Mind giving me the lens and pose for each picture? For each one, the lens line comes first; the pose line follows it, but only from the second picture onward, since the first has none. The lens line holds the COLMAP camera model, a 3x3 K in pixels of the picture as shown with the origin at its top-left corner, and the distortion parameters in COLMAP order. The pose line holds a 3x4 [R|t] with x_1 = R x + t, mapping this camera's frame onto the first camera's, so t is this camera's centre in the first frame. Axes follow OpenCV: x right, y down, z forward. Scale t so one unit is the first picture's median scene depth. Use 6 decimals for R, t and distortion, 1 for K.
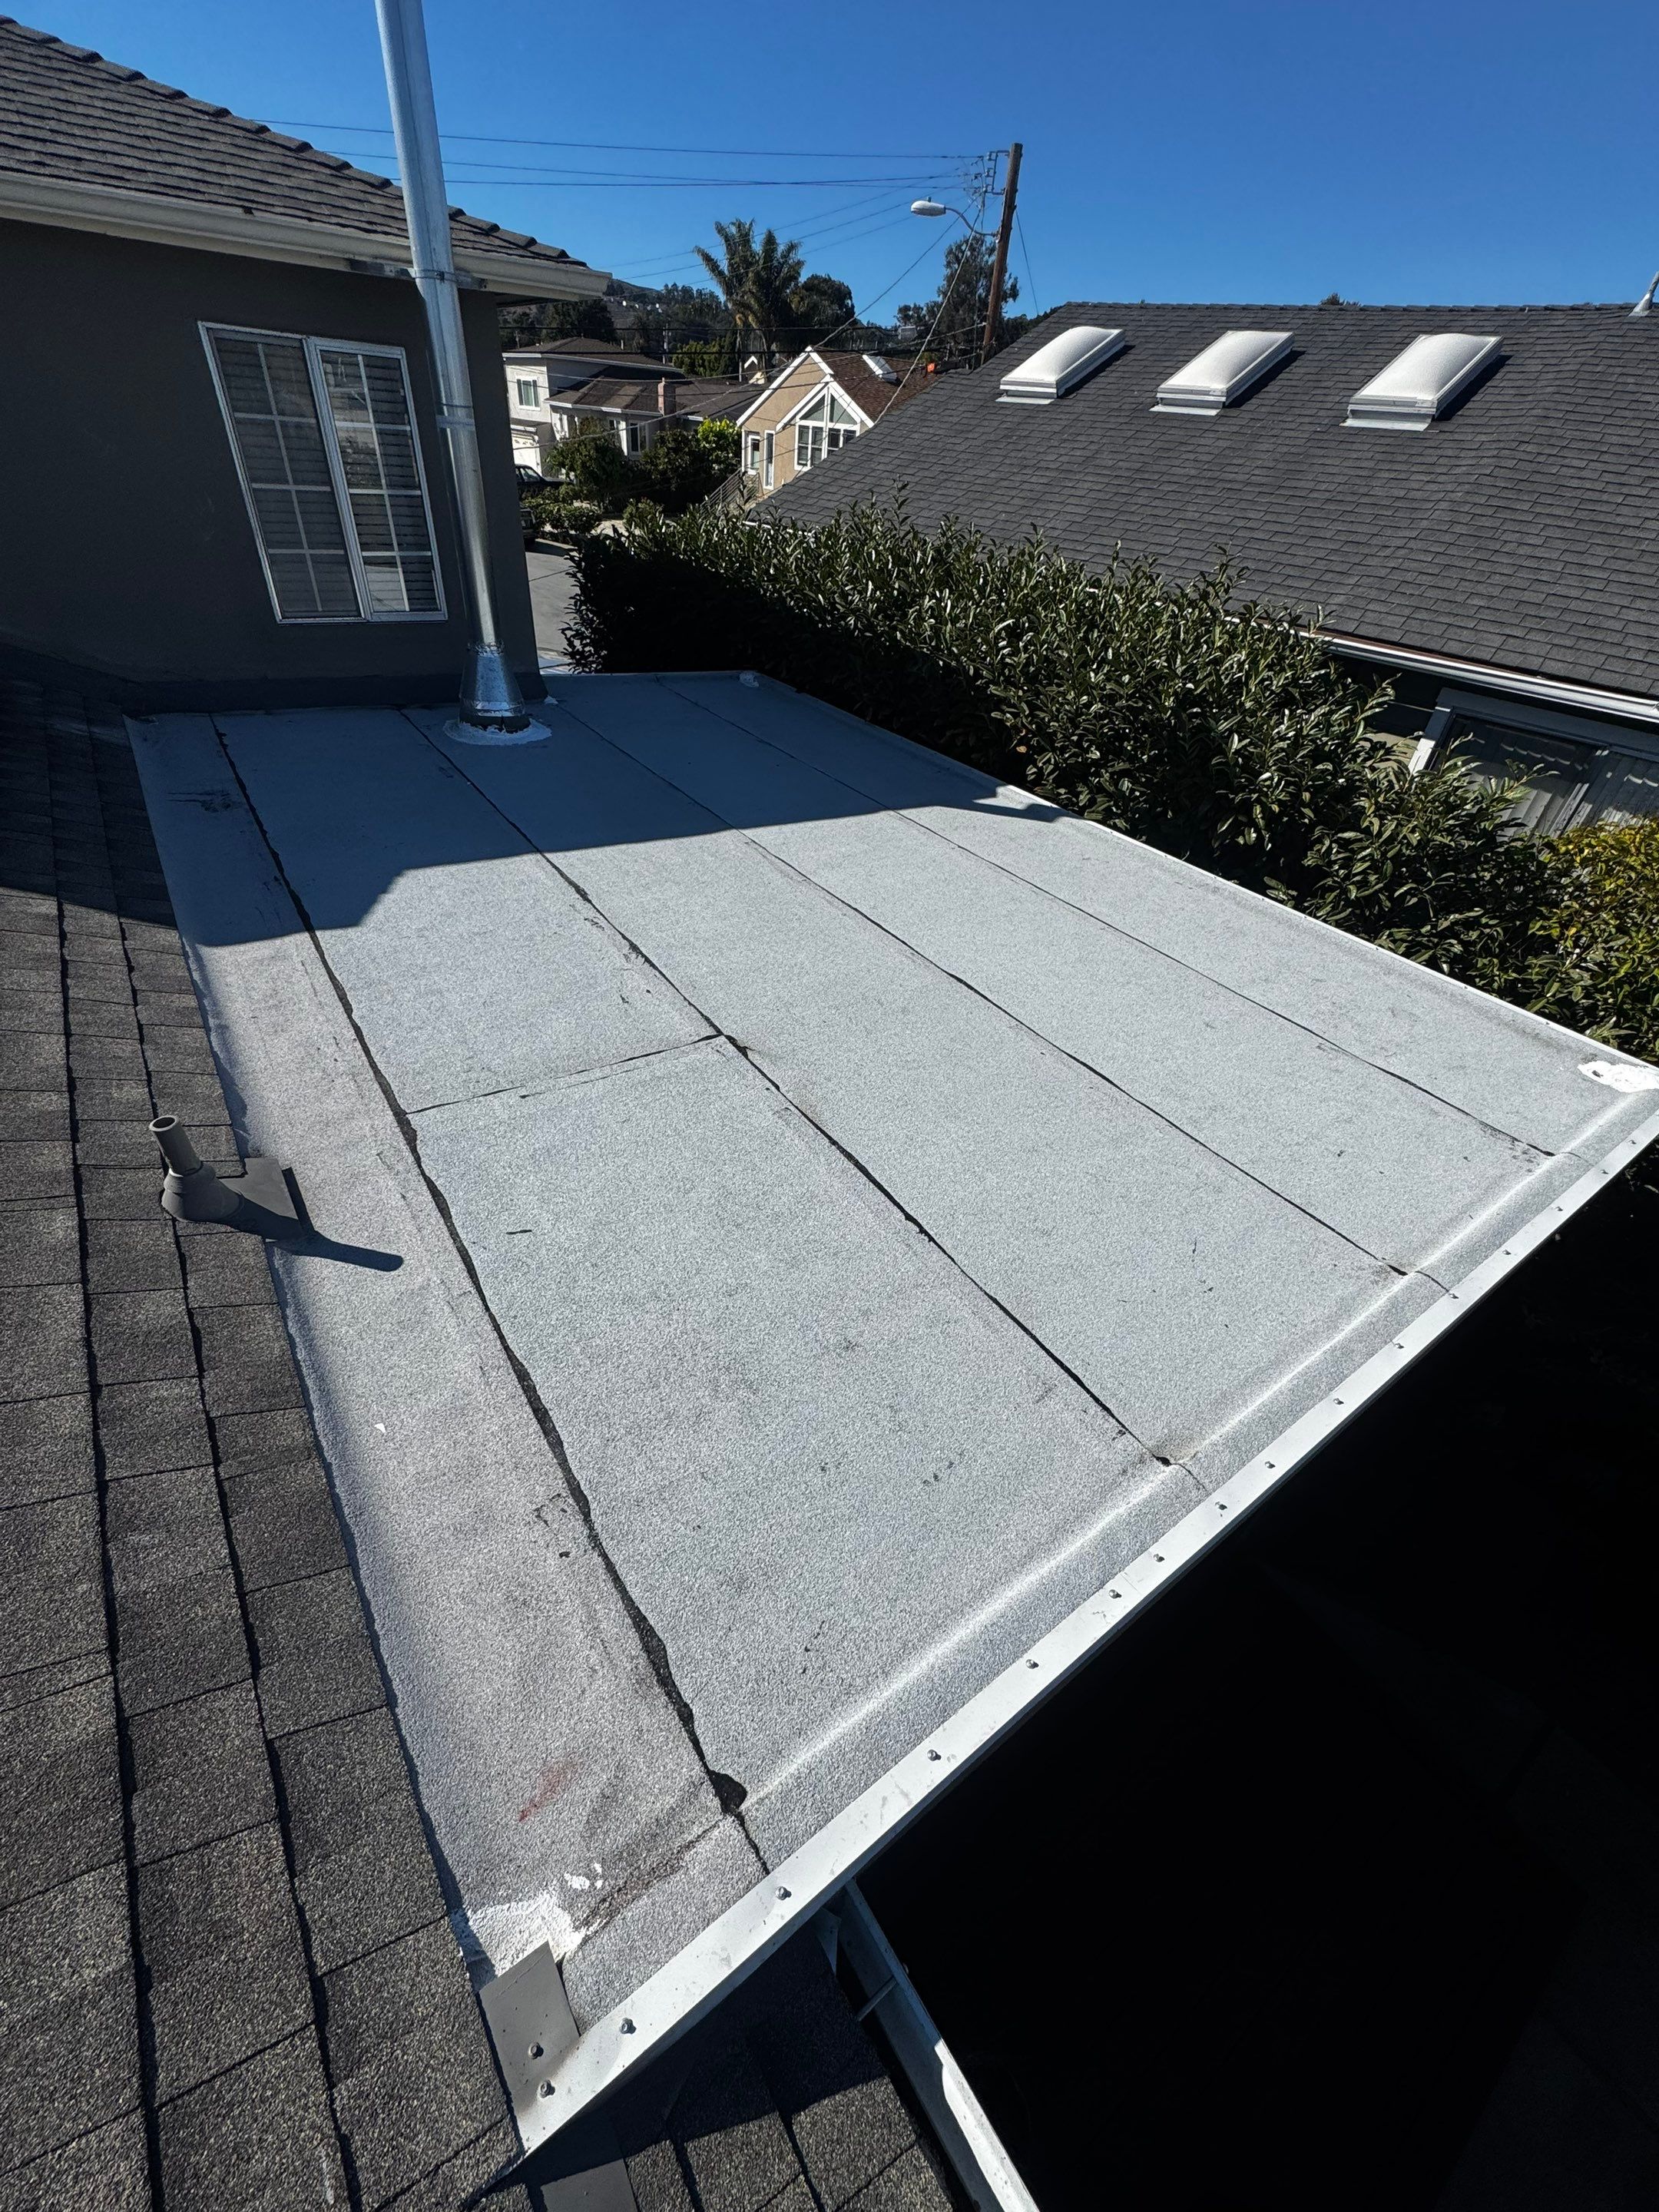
lens RADIAL K [[885.9, 0, 828.1], [0, 885.9, 1116.5], [0, 0, 1]] dist [-0.002482, 0.000237]
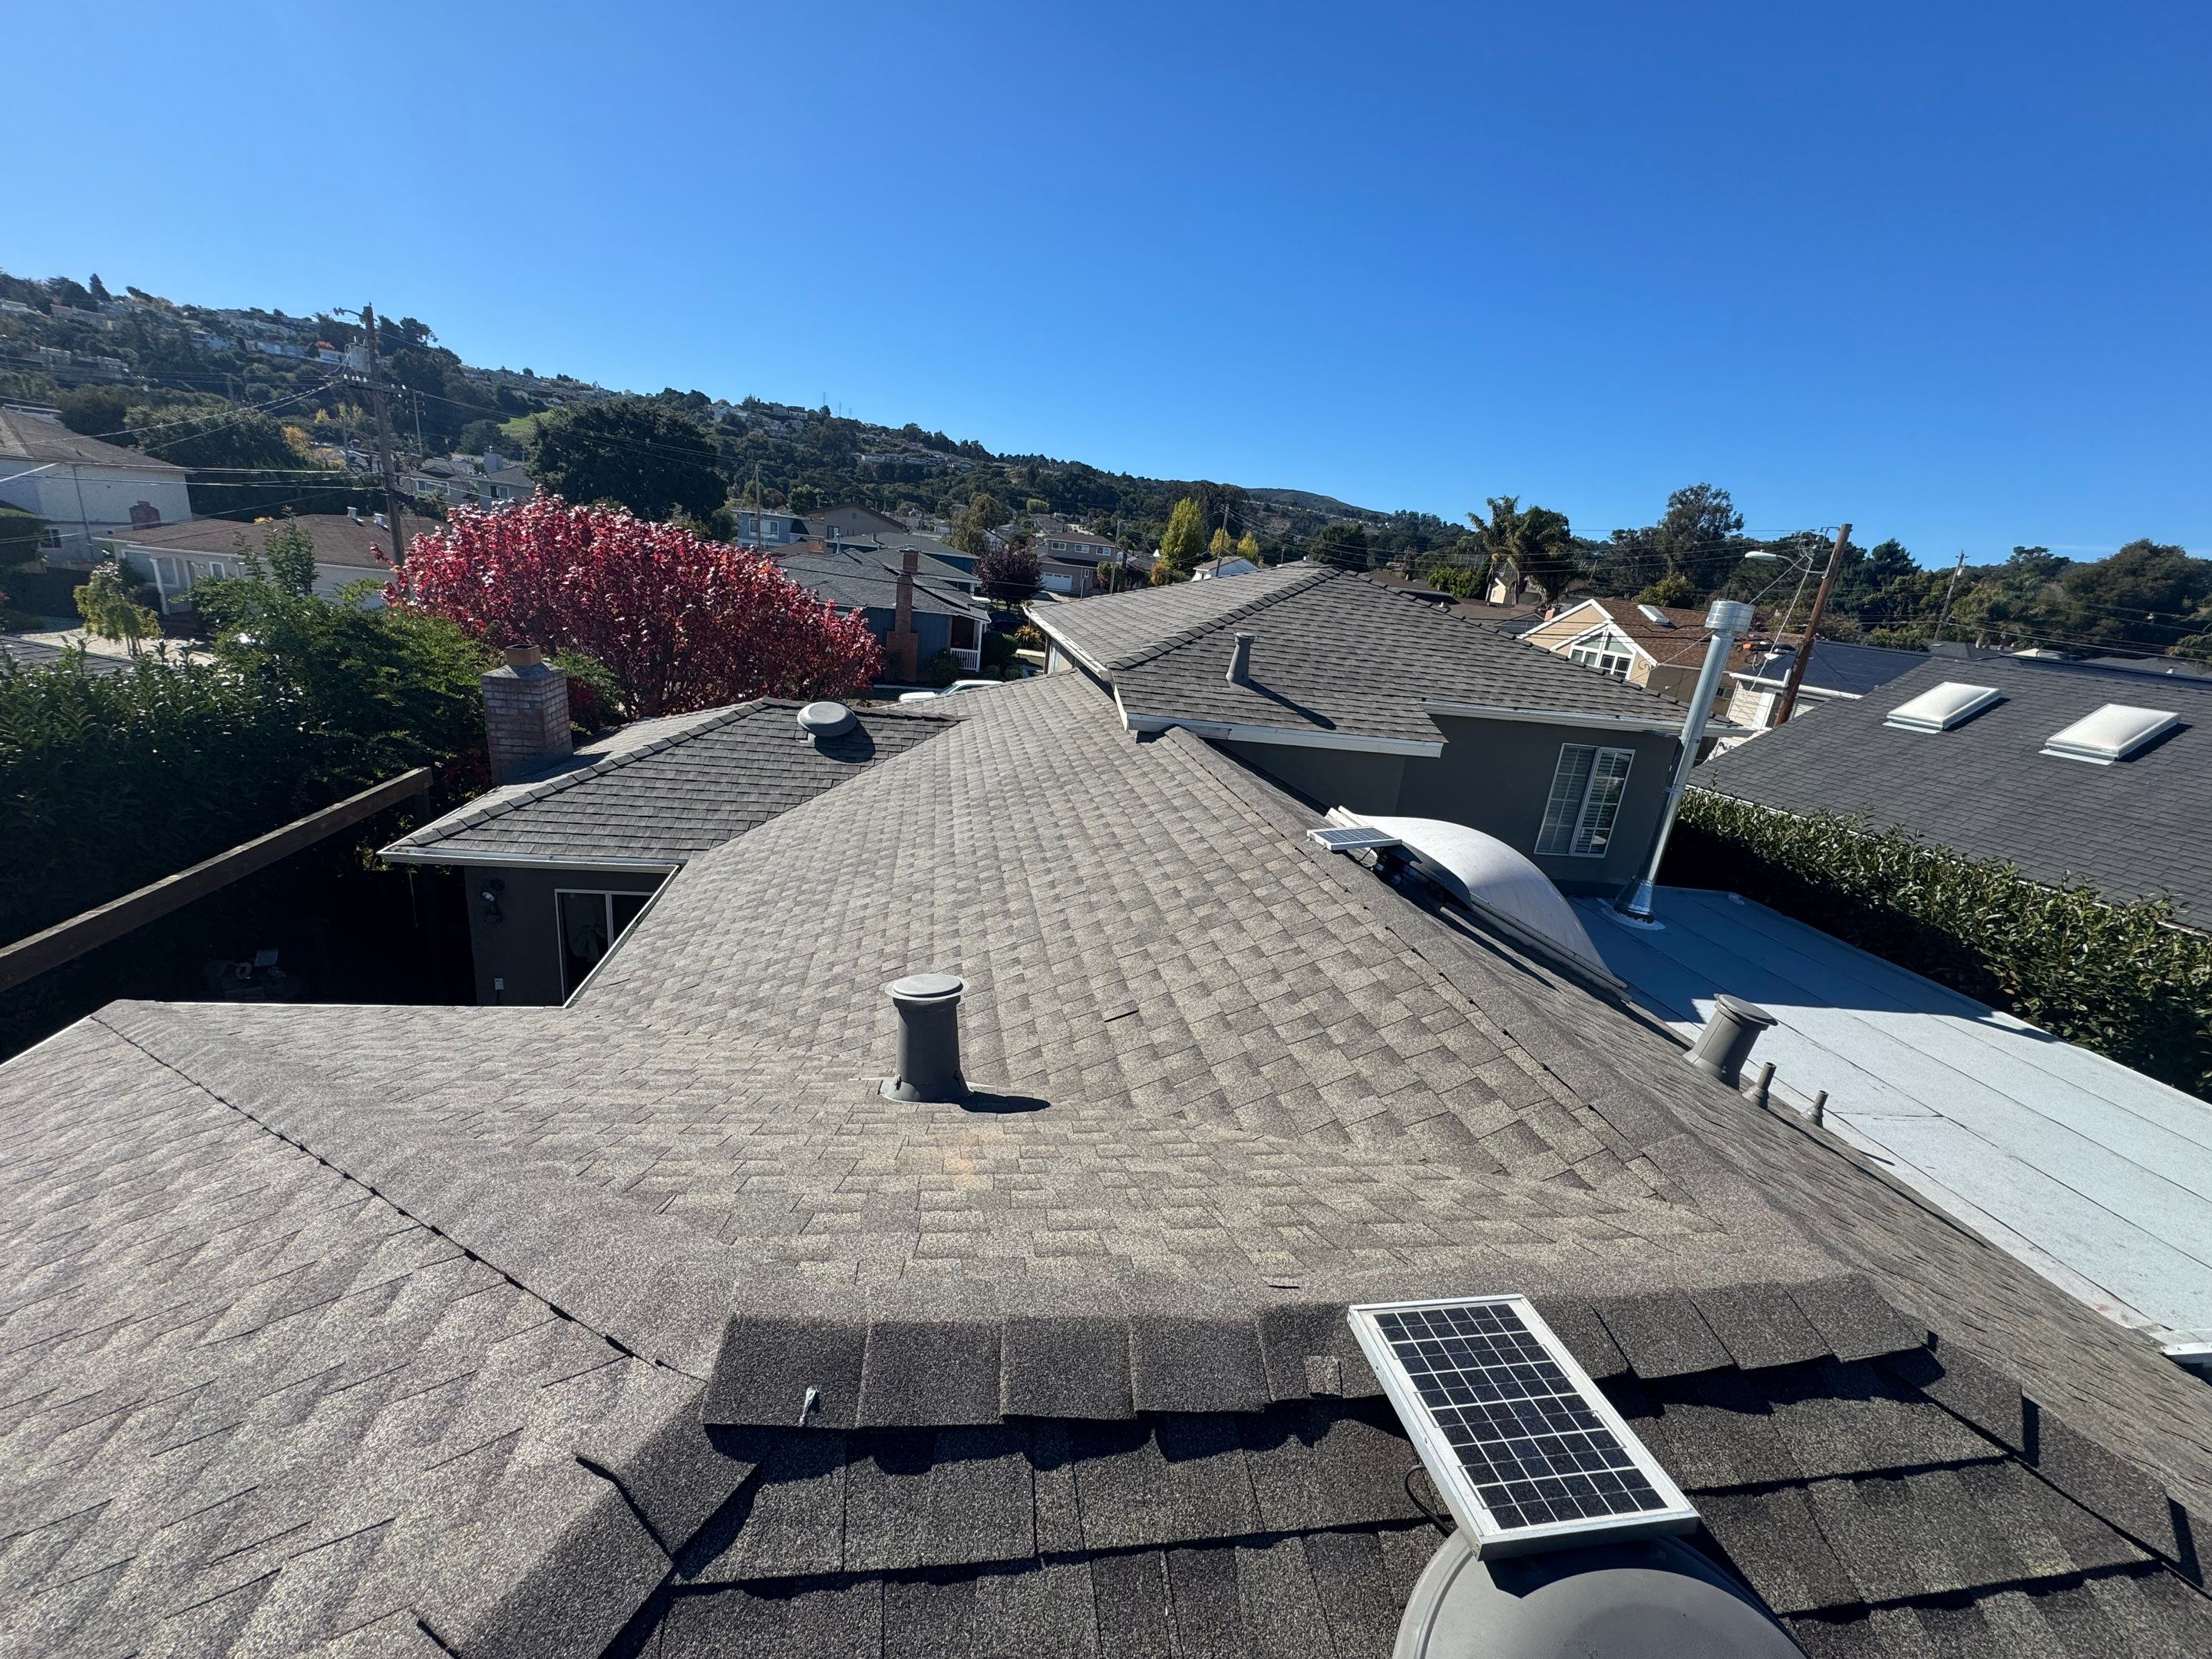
lens RADIAL K [[886.6, 0, 1102.8], [0, 886.6, 832.1], [0, 0, 1]] dist [-0.002099, 0.000181]
pose [[0.905984, 0.146901, -0.397006, -0.674397], [-0.292298, 0.895474, -0.335691, 0.336842], [0.306195, 0.420174, 0.854224, -0.974706]]
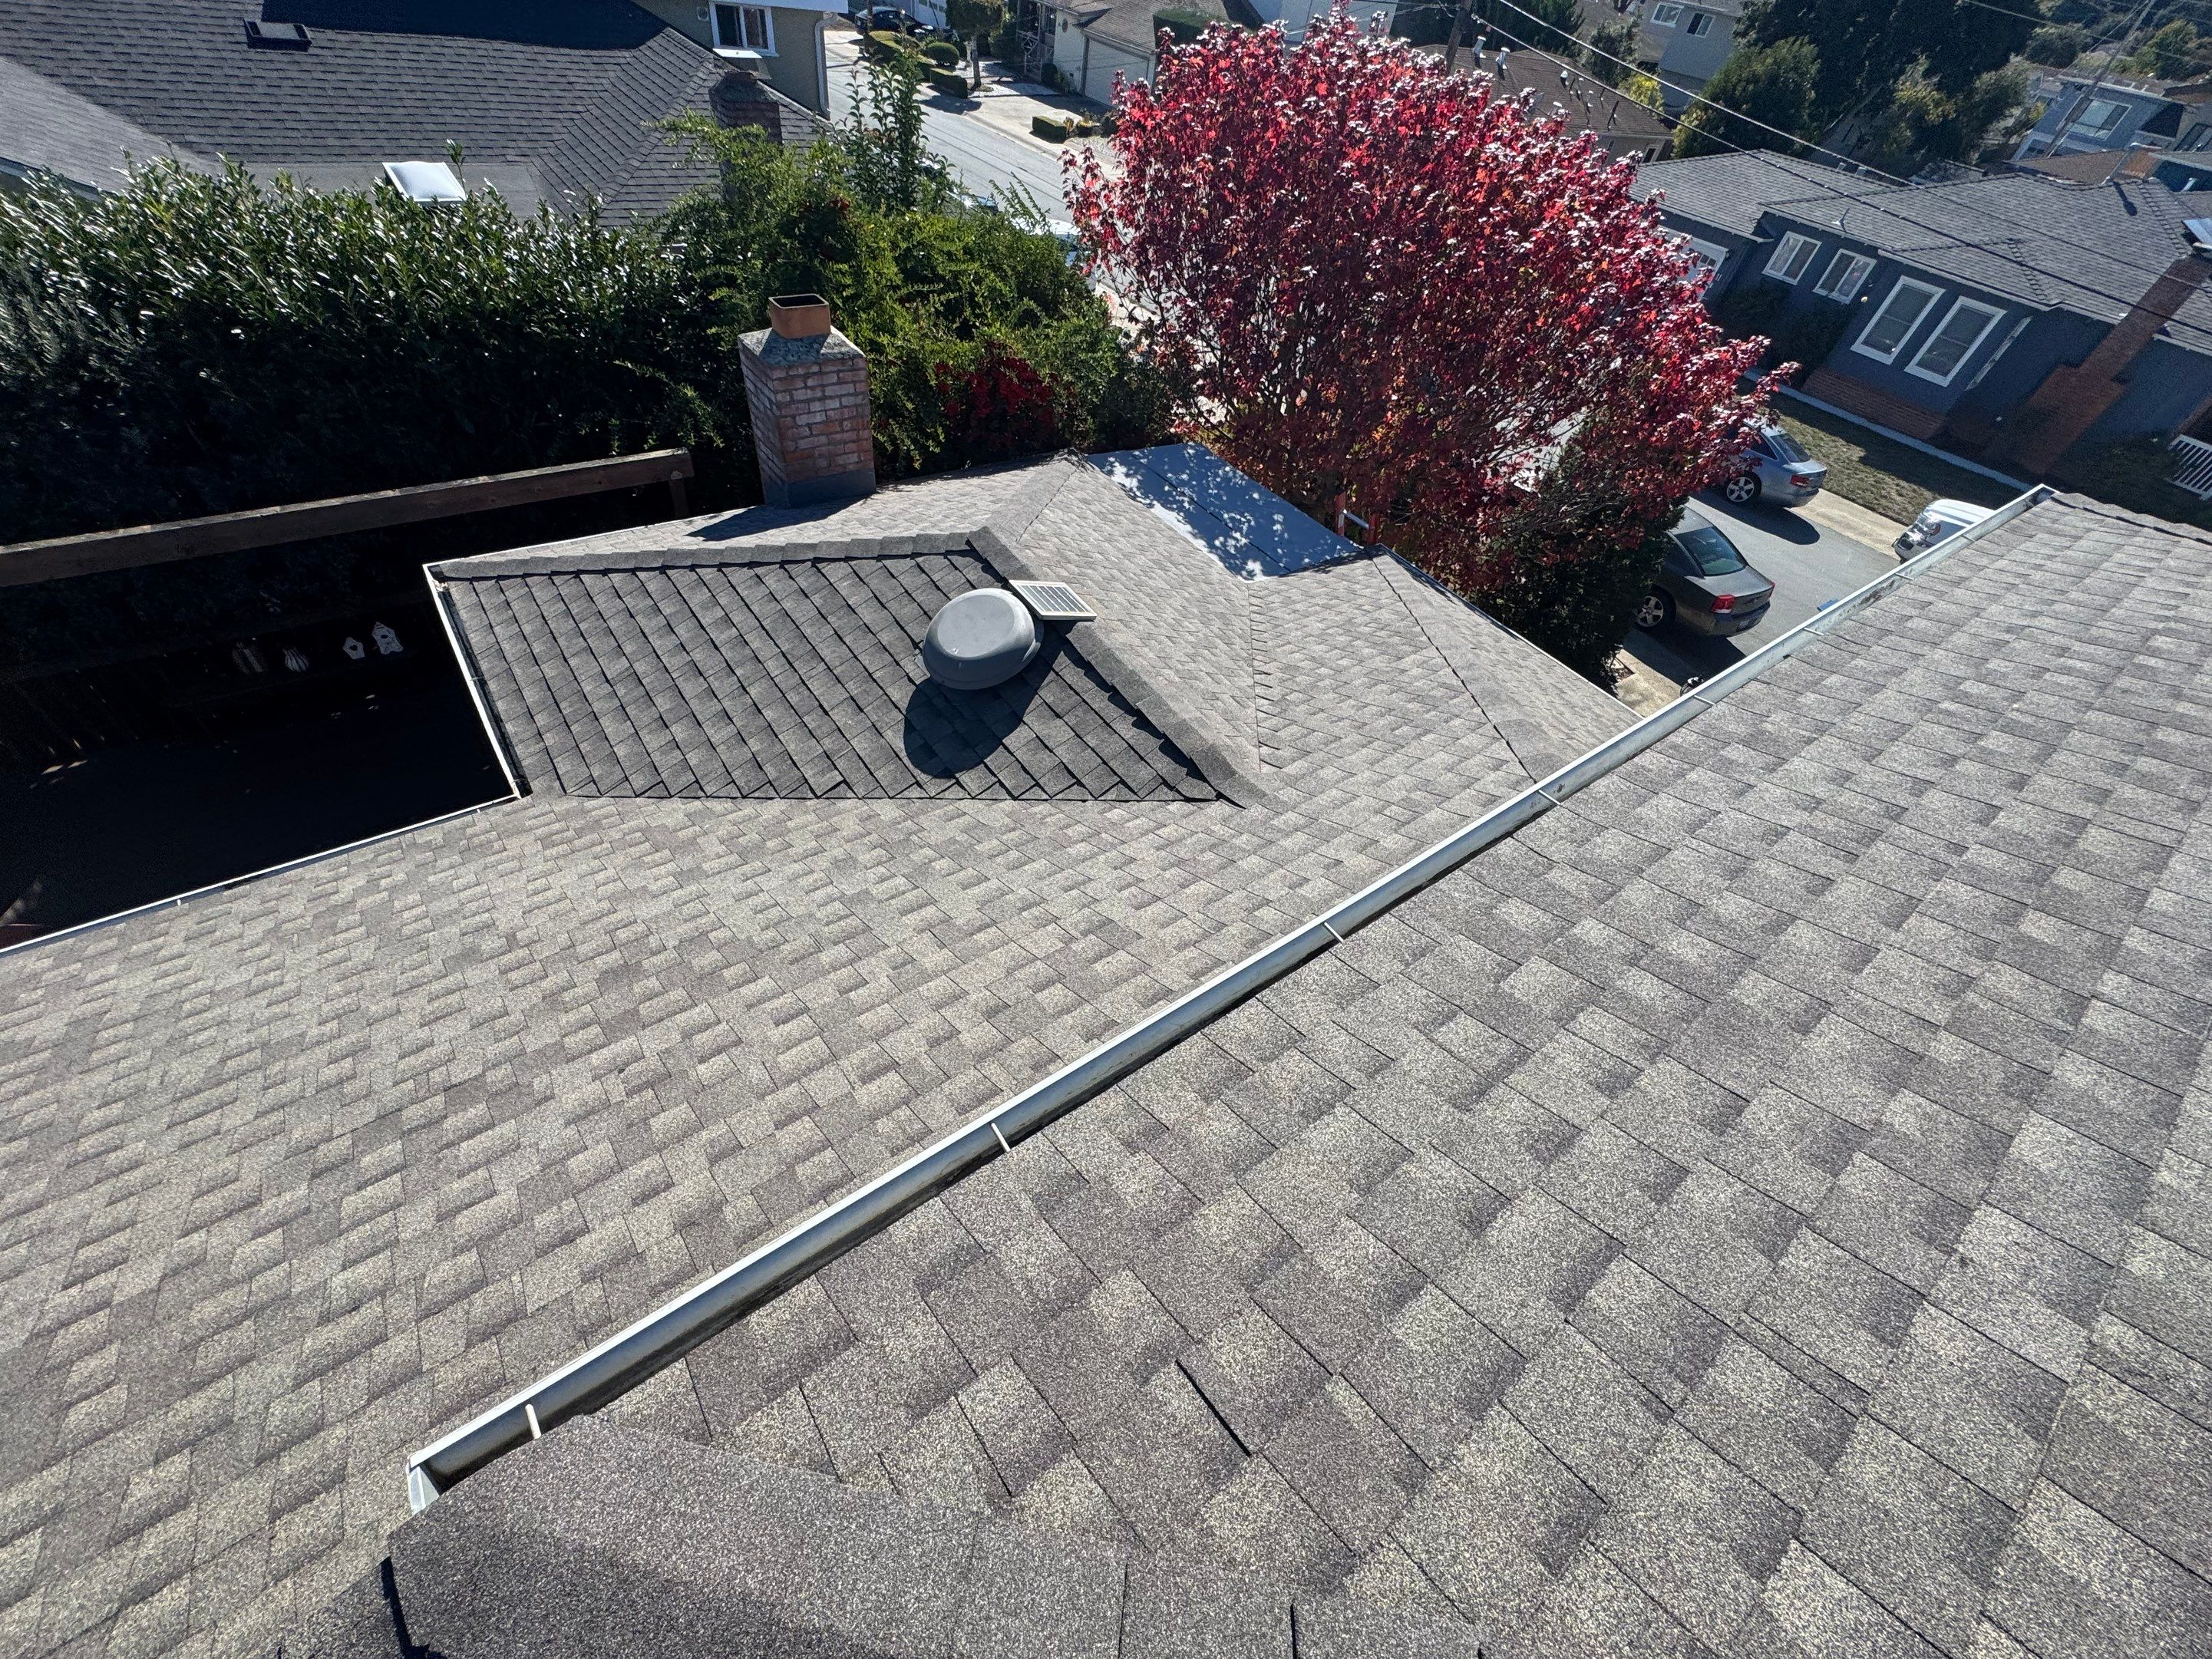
lens RADIAL K [[878.6, 0, 1104.6], [0, 878.6, 831.9], [0, 0, 1]] dist [-0.000249, 0.000321]
pose [[0.025524, 0.684346, -0.728710, -1.269583], [-0.715342, 0.521699, 0.464882, -0.733287], [0.698308, 0.509412, 0.502858, 0.136681]]
